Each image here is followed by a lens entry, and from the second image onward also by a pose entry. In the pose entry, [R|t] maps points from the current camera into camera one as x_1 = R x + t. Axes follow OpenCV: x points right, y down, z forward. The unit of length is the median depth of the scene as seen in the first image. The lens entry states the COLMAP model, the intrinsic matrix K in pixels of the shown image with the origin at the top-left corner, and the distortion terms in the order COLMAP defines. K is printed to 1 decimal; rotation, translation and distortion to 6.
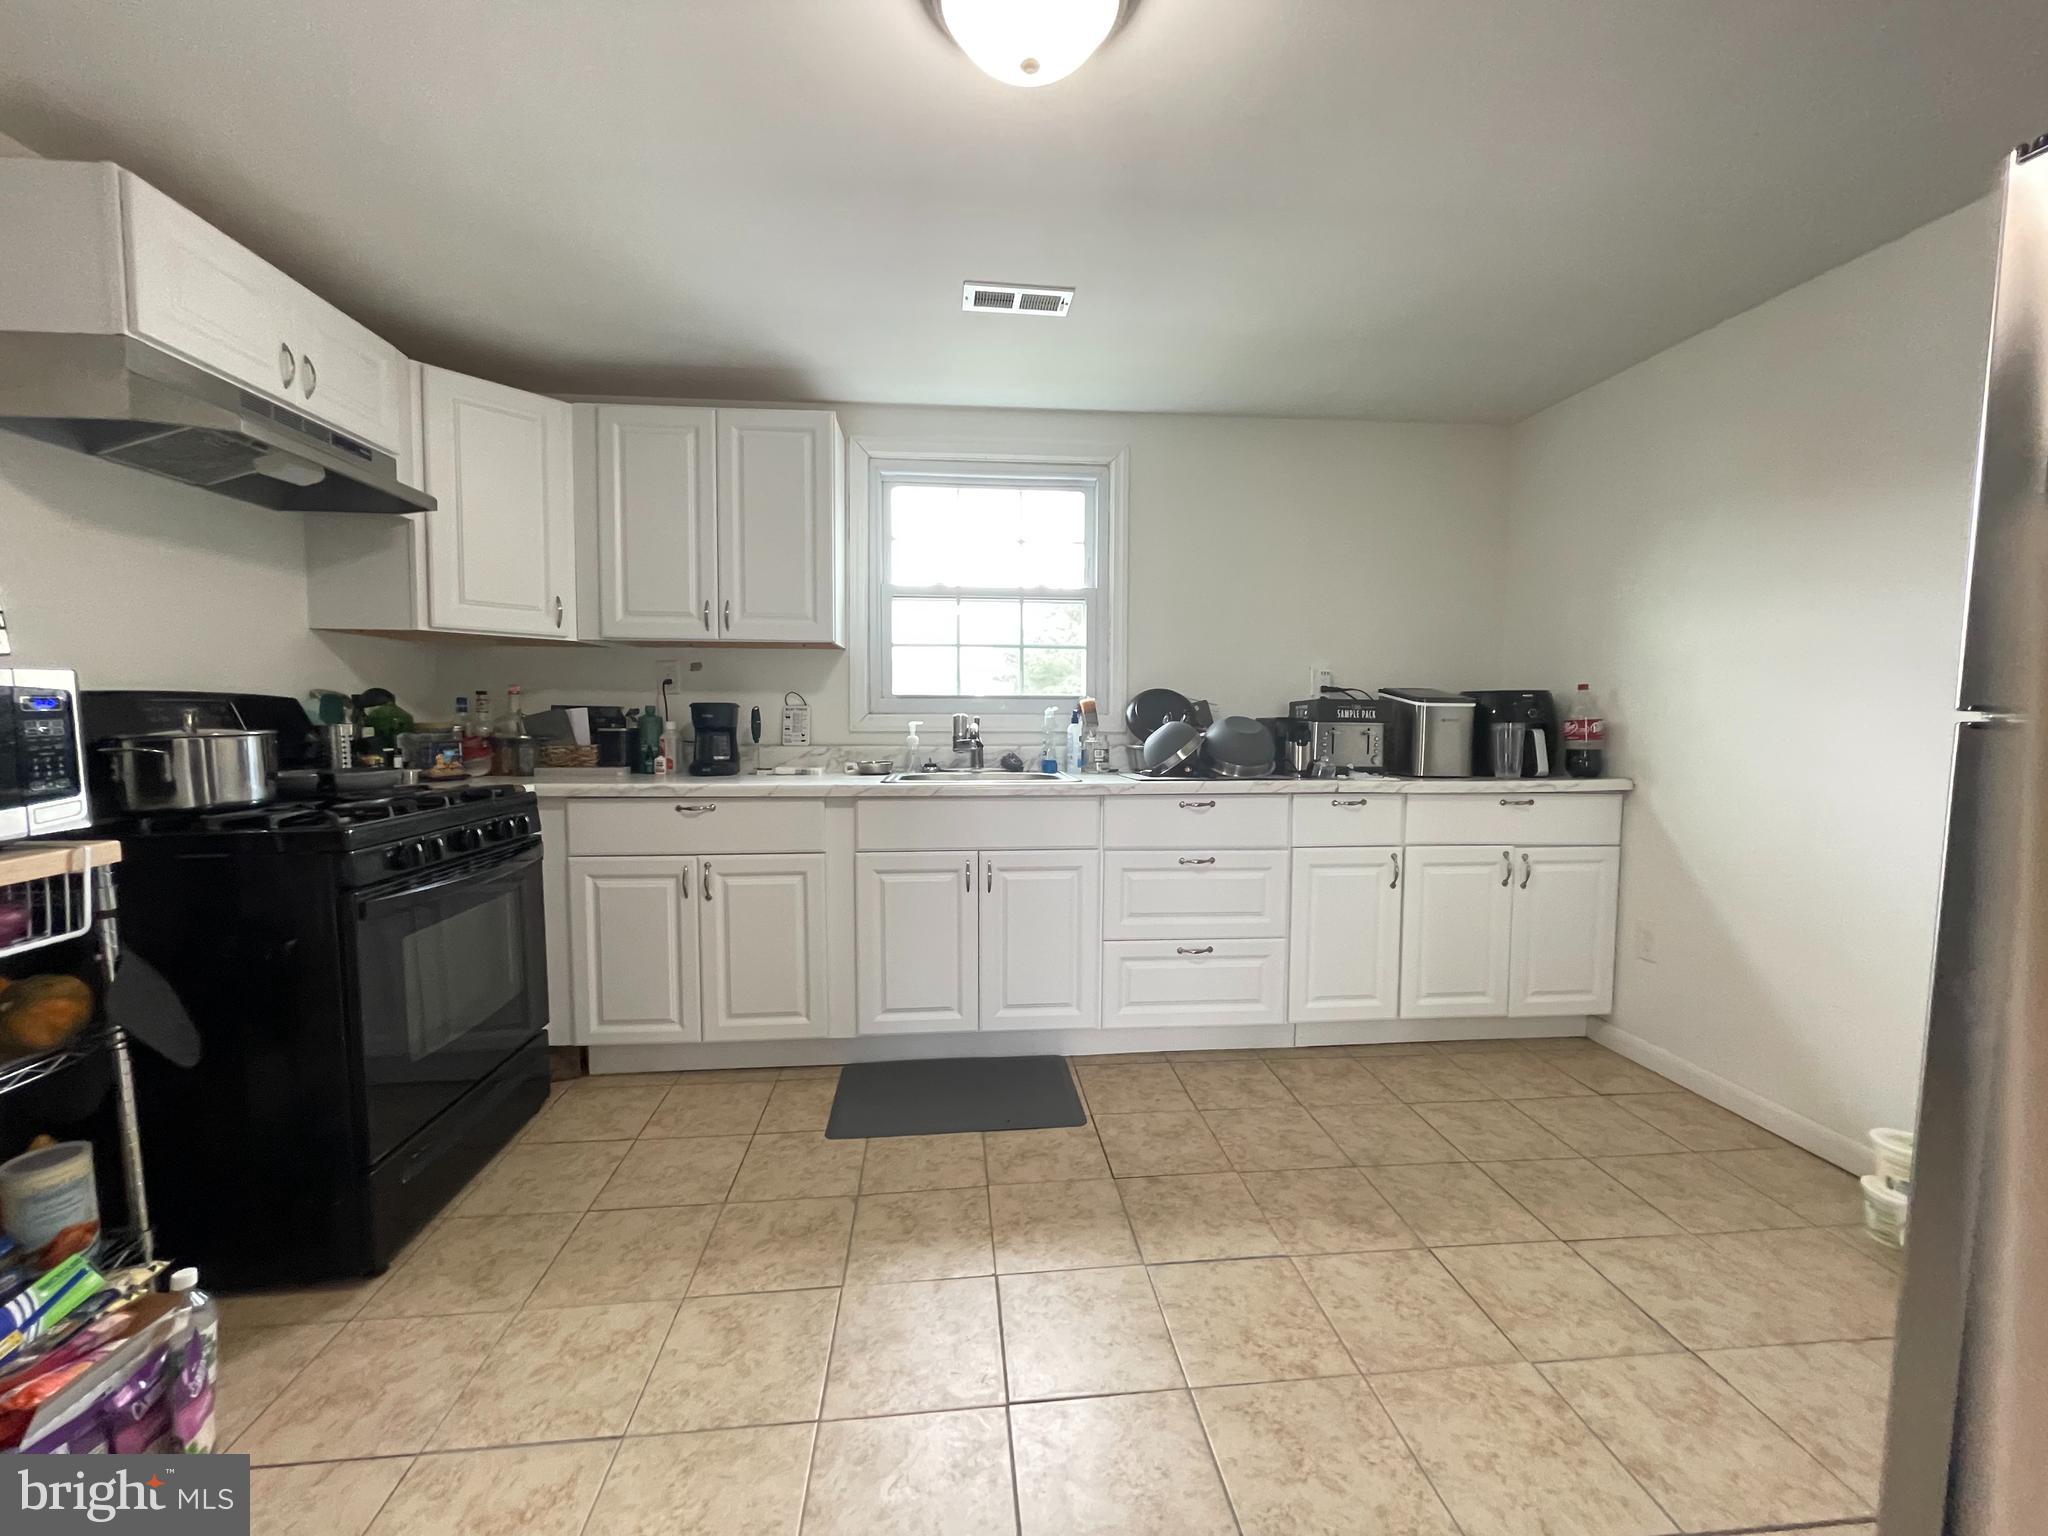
lens RADIAL K [[830.1, 0, 1036.5], [0, 830.1, 770.9], [0, 0, 1]] dist [-0.002888, -0.000235]
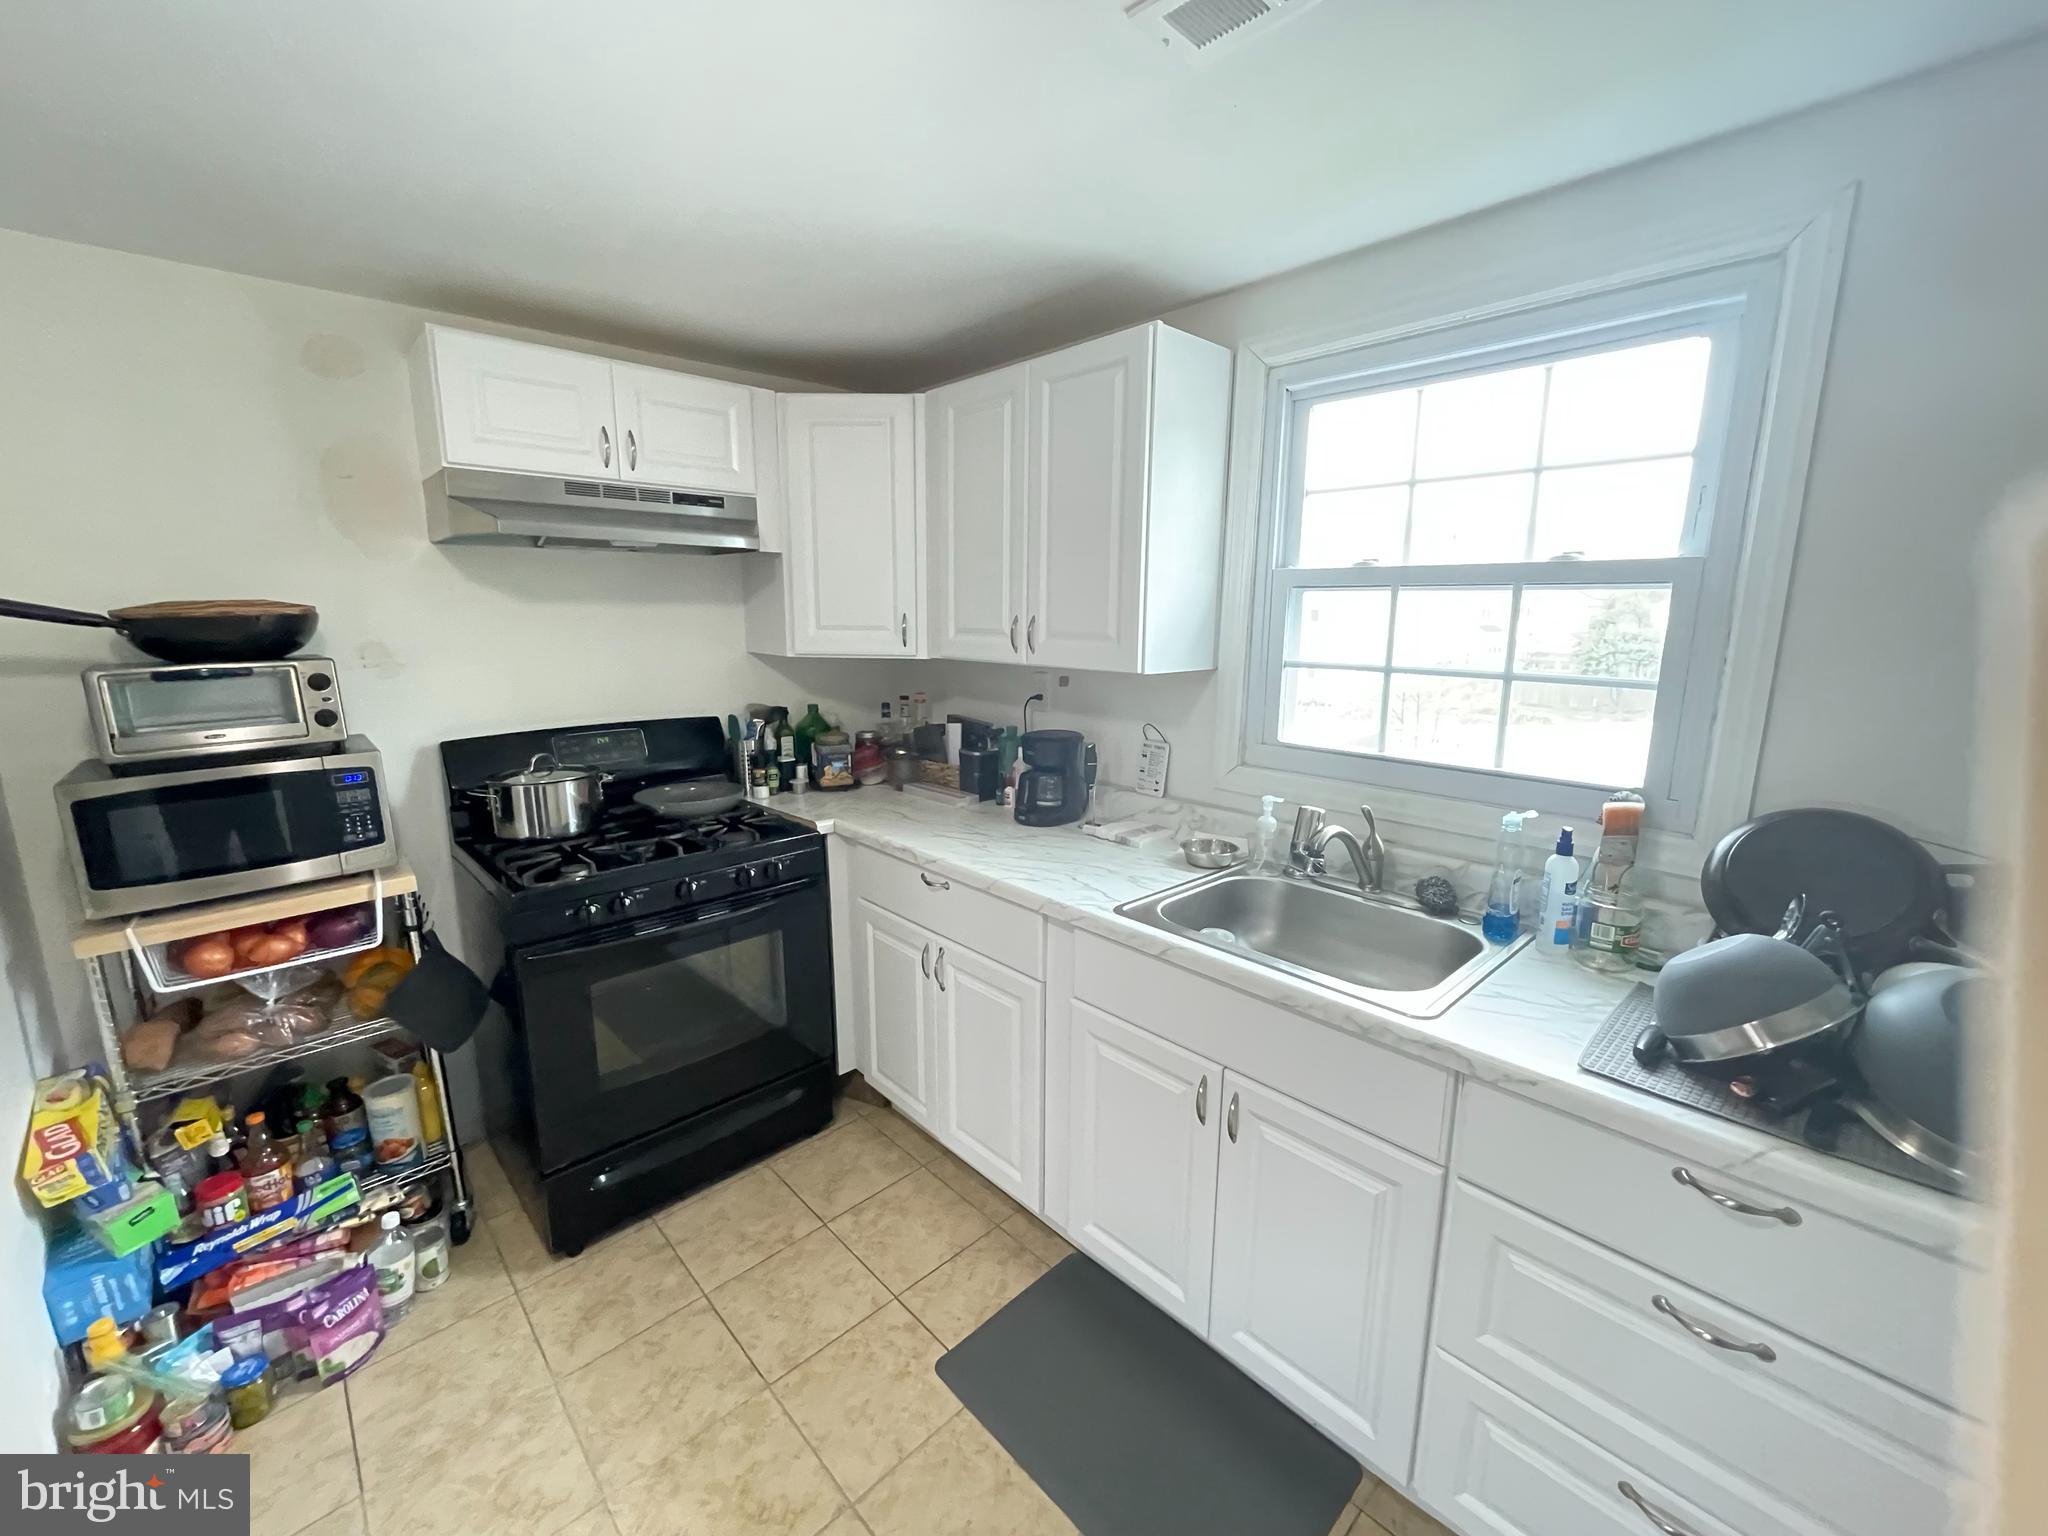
lens RADIAL K [[830.1, 0, 1018.5], [0, 830.1, 763.9], [0, 0, 1]] dist [-0.002888, -0.000235]
pose [[0.604789, 0.148567, -0.782405, 0.252753], [-0.060607, 0.988182, 0.140793, -0.177972], [0.794076, -0.037731, 0.606646, 0.513727]]
